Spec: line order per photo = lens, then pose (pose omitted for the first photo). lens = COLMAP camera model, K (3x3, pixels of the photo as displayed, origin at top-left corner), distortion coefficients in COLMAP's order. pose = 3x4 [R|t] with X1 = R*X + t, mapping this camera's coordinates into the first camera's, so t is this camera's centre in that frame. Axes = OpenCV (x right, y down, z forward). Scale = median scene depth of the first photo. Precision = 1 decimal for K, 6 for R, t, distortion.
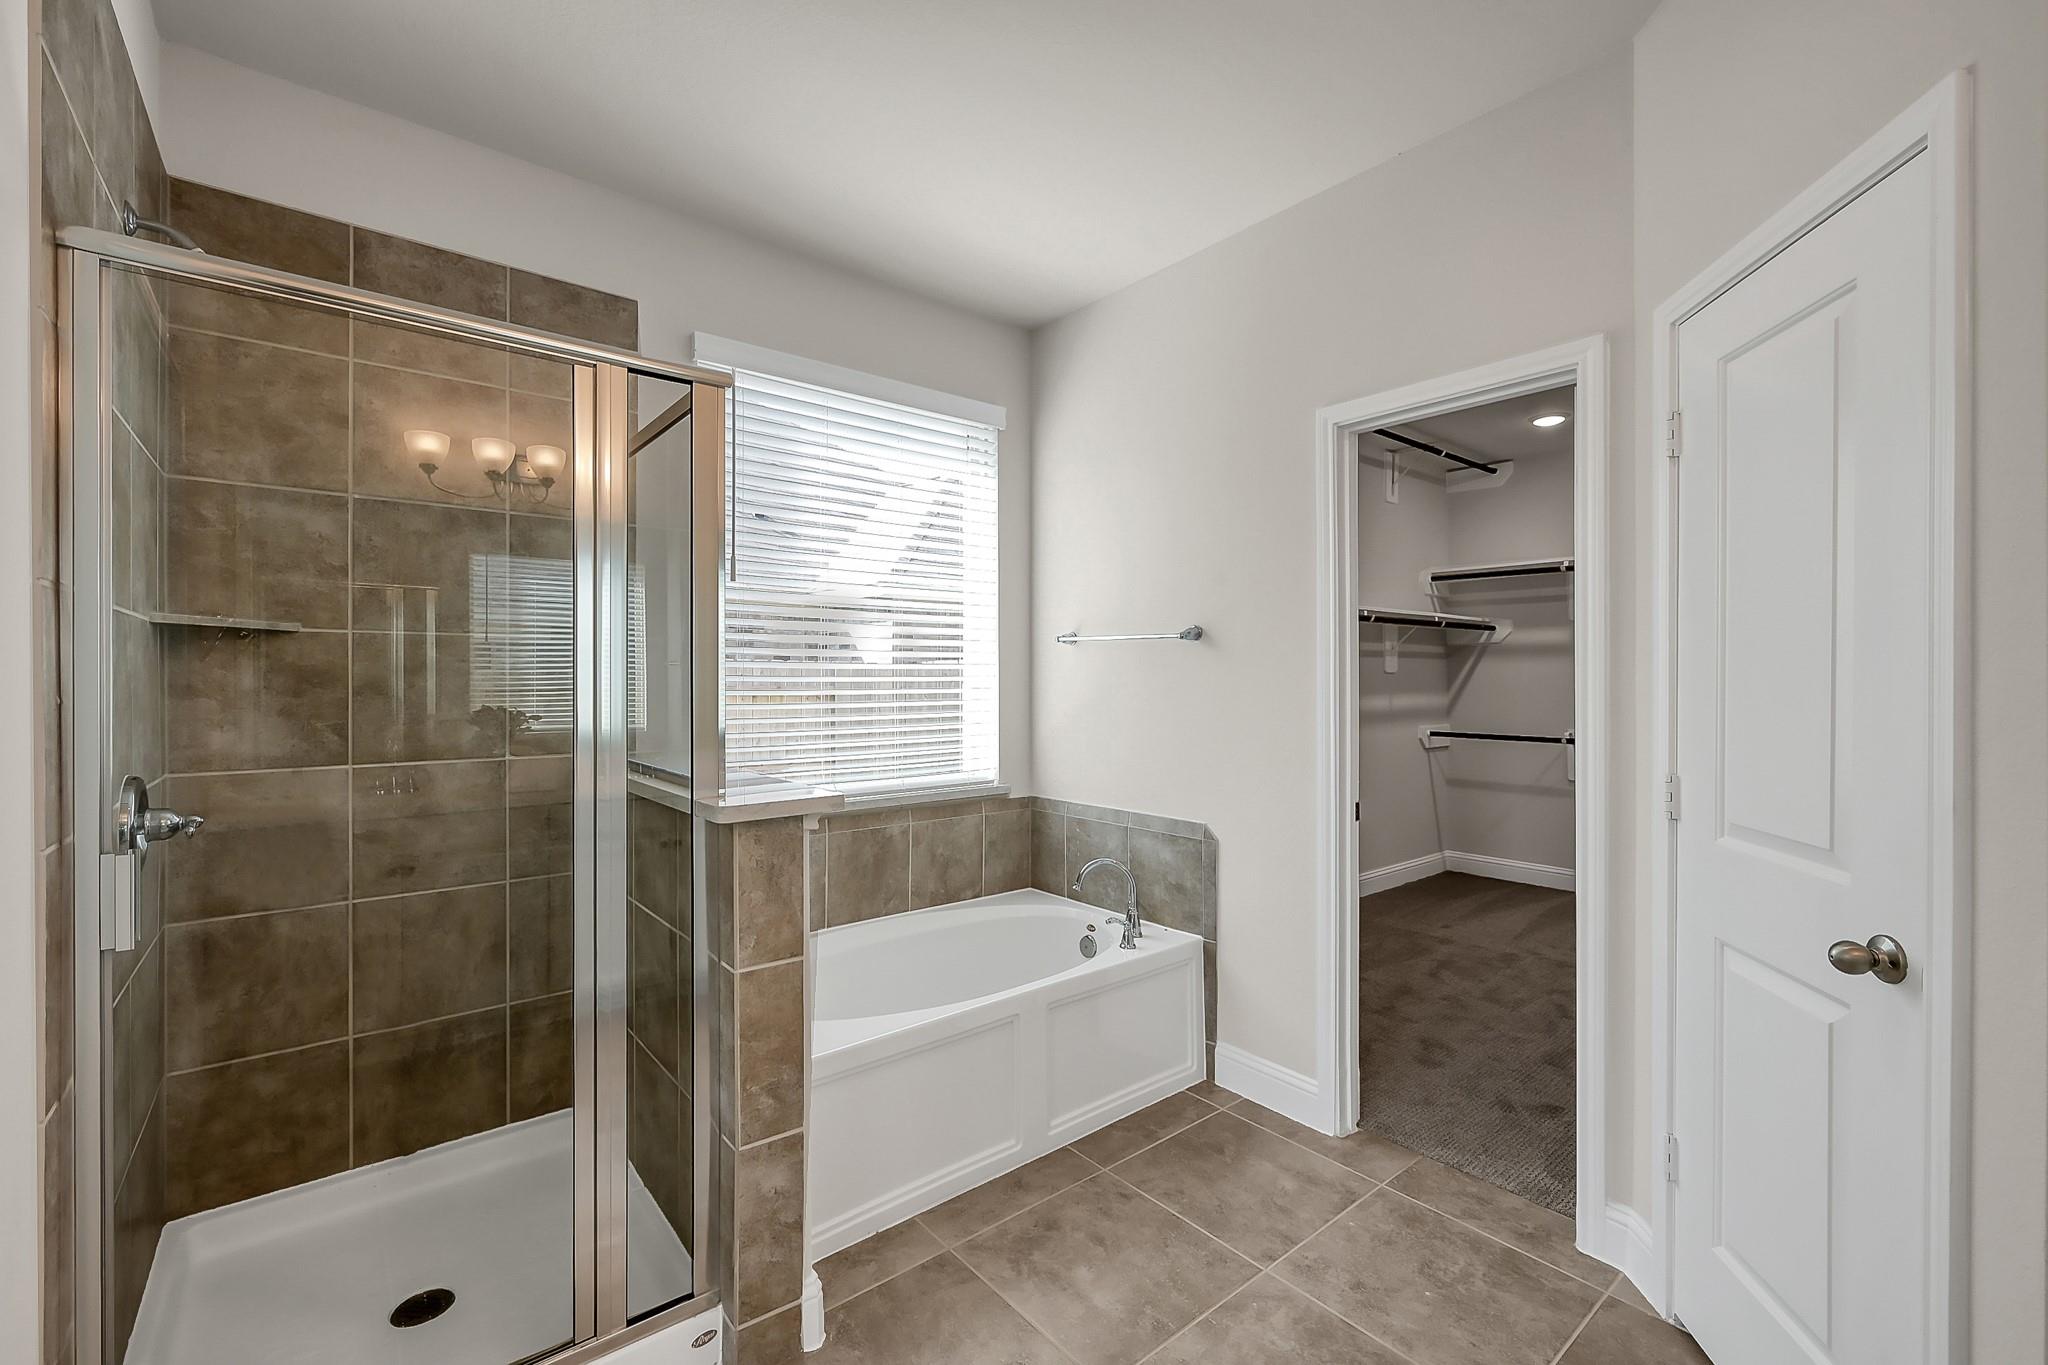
lens RADIAL K [[857.1, 0, 1024.0], [0, 857.1, 682.5], [0, 0, 1]] dist [0.002231, 0.000081]
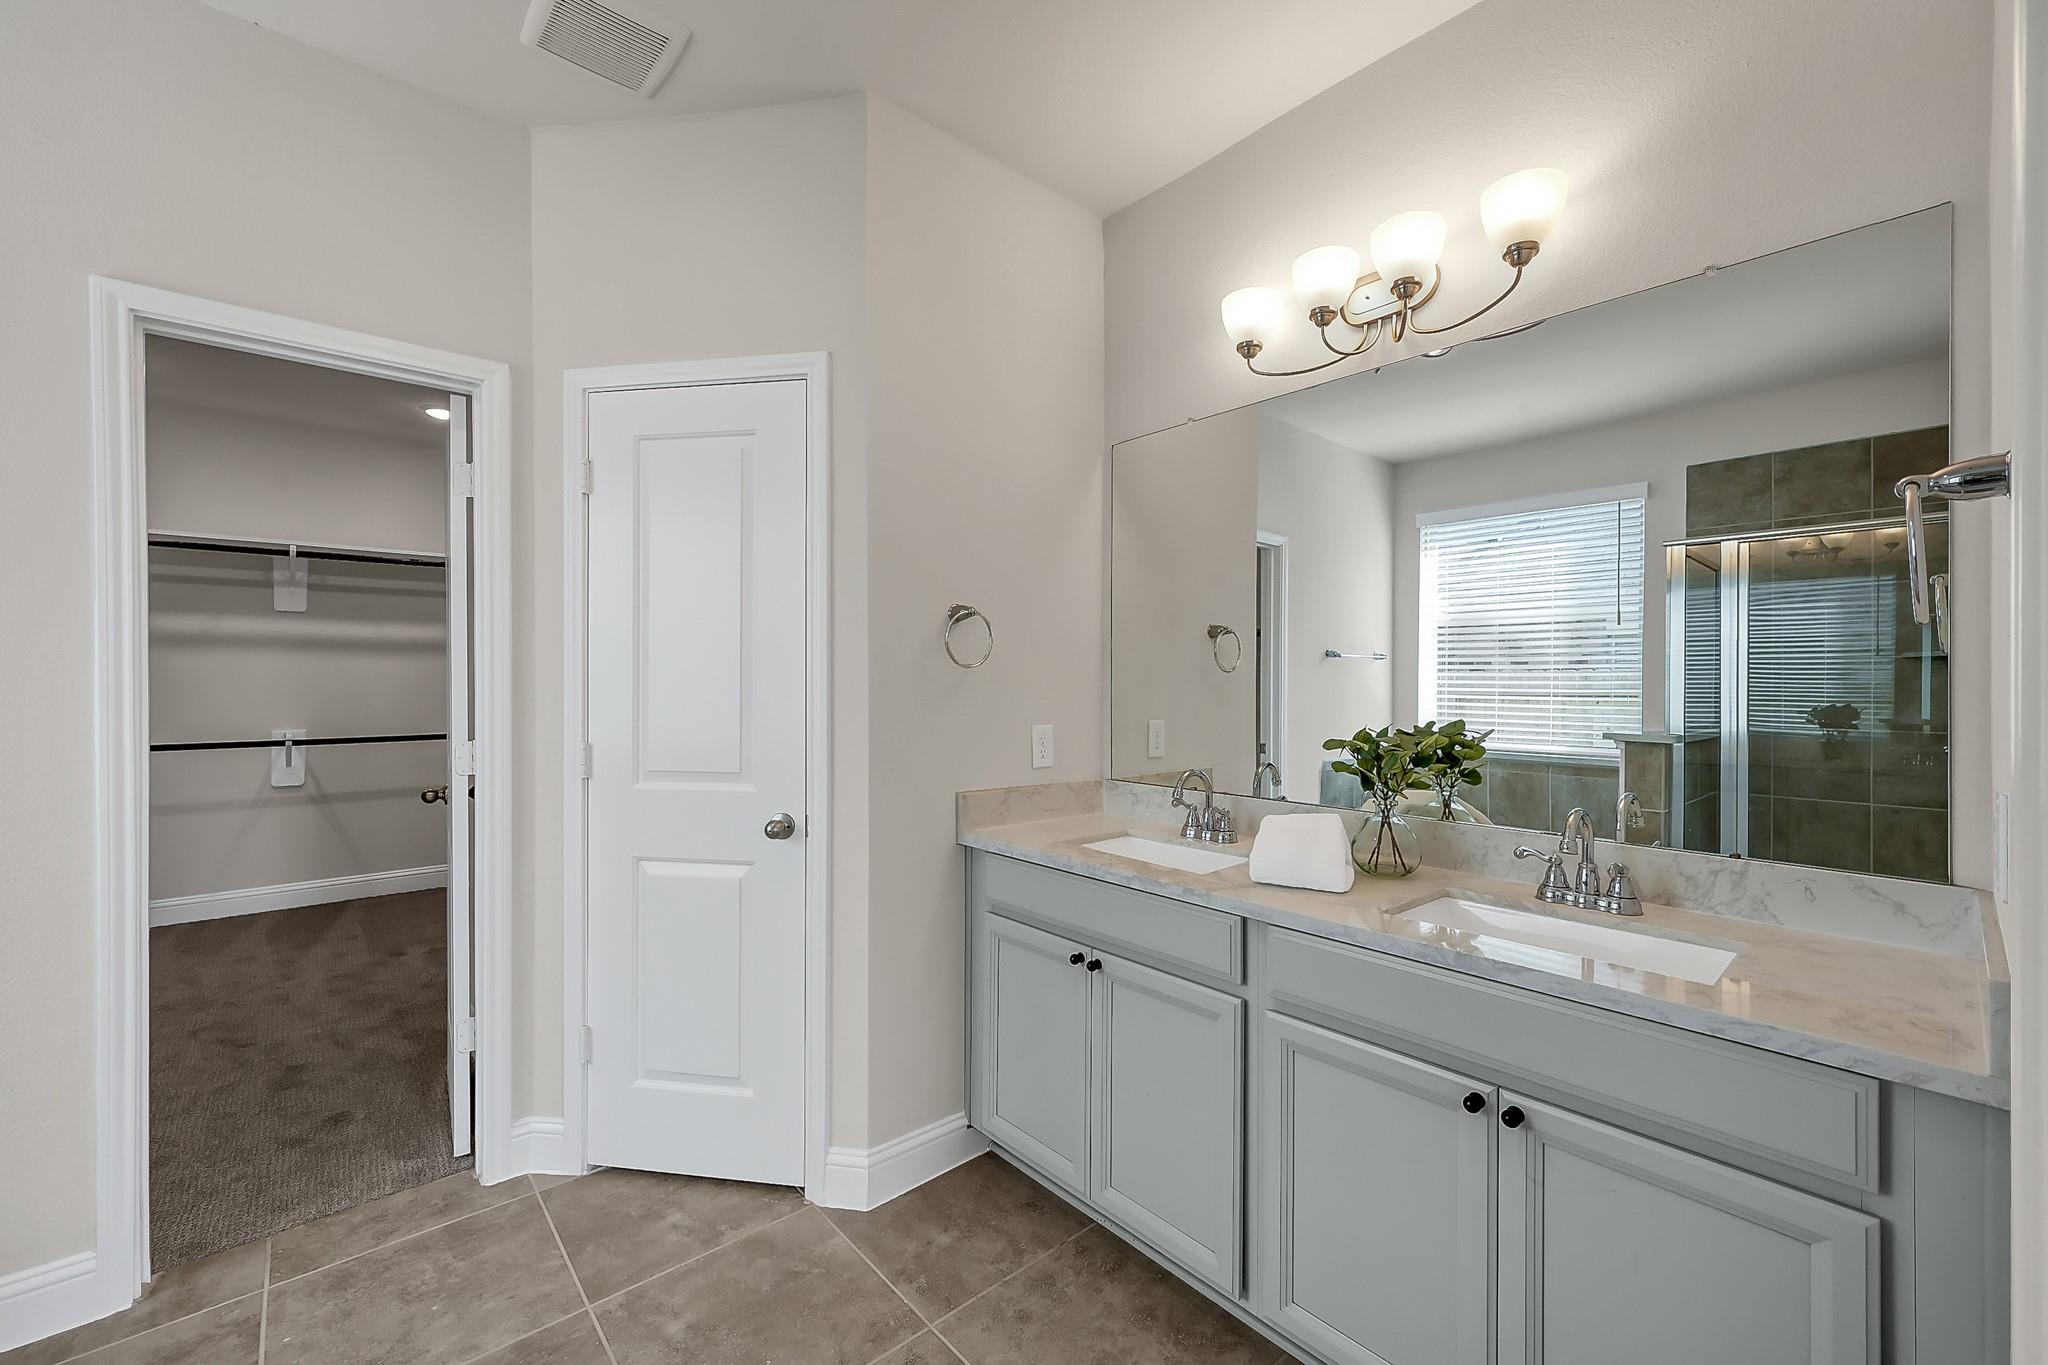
lens RADIAL K [[826.5, 0, 1024.0], [0, 826.5, 682.5], [0, 0, 1]] dist [-0.000623, -0.000001]
pose [[-0.034900, -0.004410, 0.999381, -0.417958], [0.005918, 0.999972, 0.004619, 0.013454], [-0.999373, 0.006076, -0.034873, 0.332079]]
